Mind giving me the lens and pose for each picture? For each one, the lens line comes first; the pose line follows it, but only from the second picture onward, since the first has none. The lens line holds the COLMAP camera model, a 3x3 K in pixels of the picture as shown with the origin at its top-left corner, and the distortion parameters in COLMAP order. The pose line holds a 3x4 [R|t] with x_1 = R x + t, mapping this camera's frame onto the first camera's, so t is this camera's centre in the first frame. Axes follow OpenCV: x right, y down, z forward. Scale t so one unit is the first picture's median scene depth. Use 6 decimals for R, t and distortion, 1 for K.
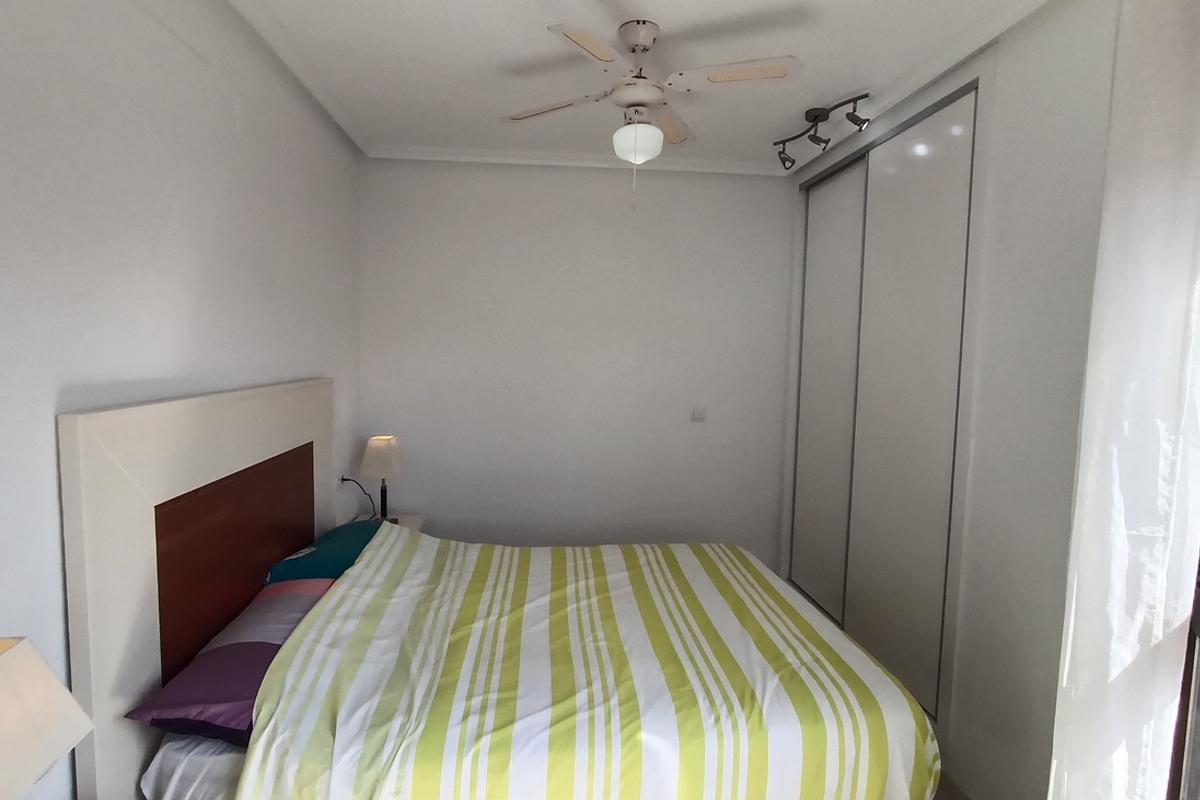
lens RADIAL K [[644.1, 0, 601.7], [0, 644.1, 393.7], [0, 0, 1]] dist [-0.032349, 0.023311]
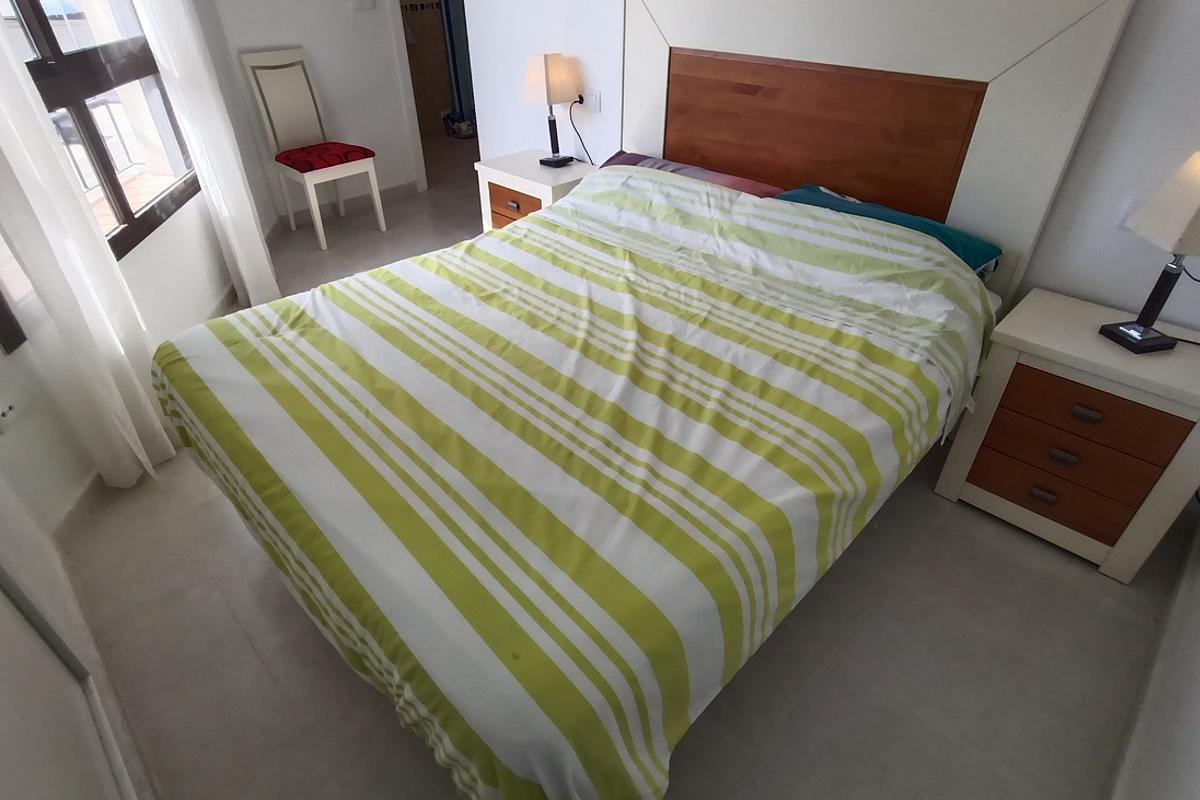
lens RADIAL K [[637.5, 0, 575.1], [0, 637.5, 402.8], [0, 0, 1]] dist [-0.038967, 0.021010]
pose [[-0.784440, 0.348615, -0.512953, 0.411399], [-0.052155, 0.787063, 0.614664, -0.051751], [0.618007, 0.508920, -0.599222, 1.592547]]
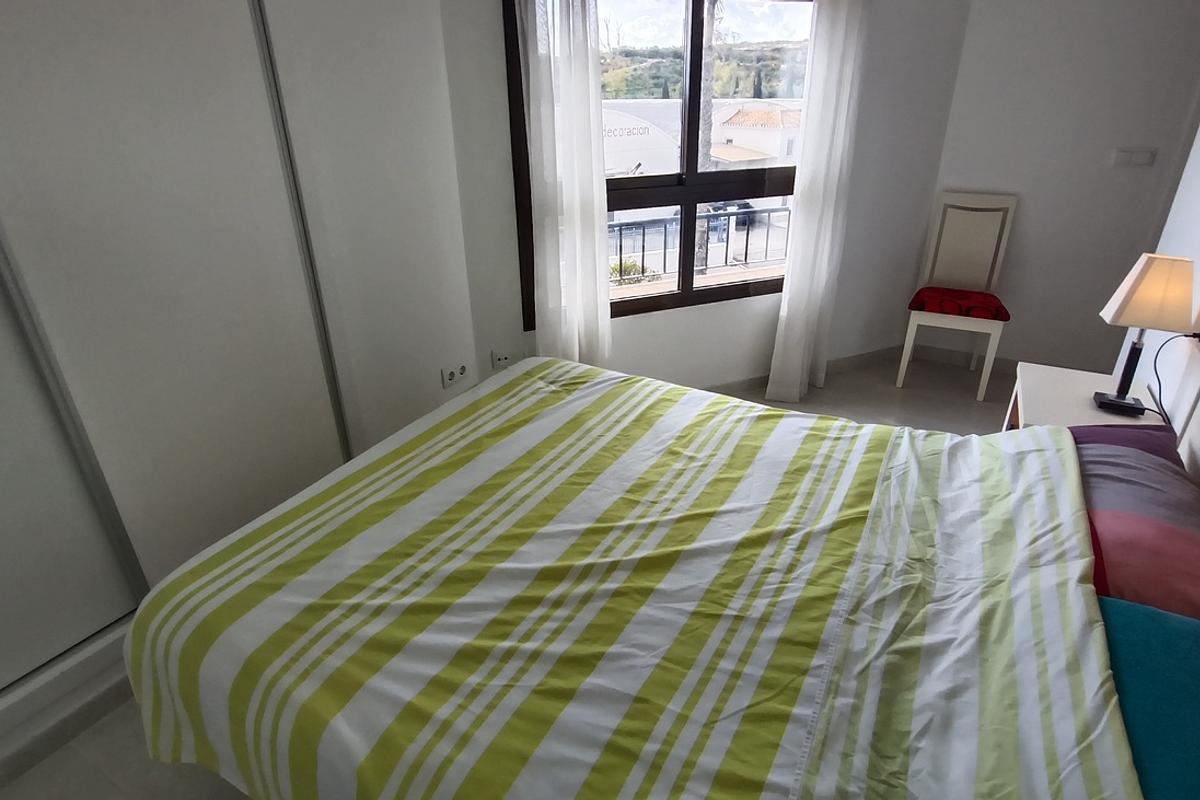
lens RADIAL K [[644.1, 0, 601.7], [0, 644.1, 393.7], [0, 0, 1]] dist [-0.032349, 0.023311]
pose [[-0.817231, -0.254240, 0.517200, -0.310210], [0.035604, 0.873446, 0.485618, -0.099524], [-0.575210, 0.415276, -0.704755, 1.537591]]
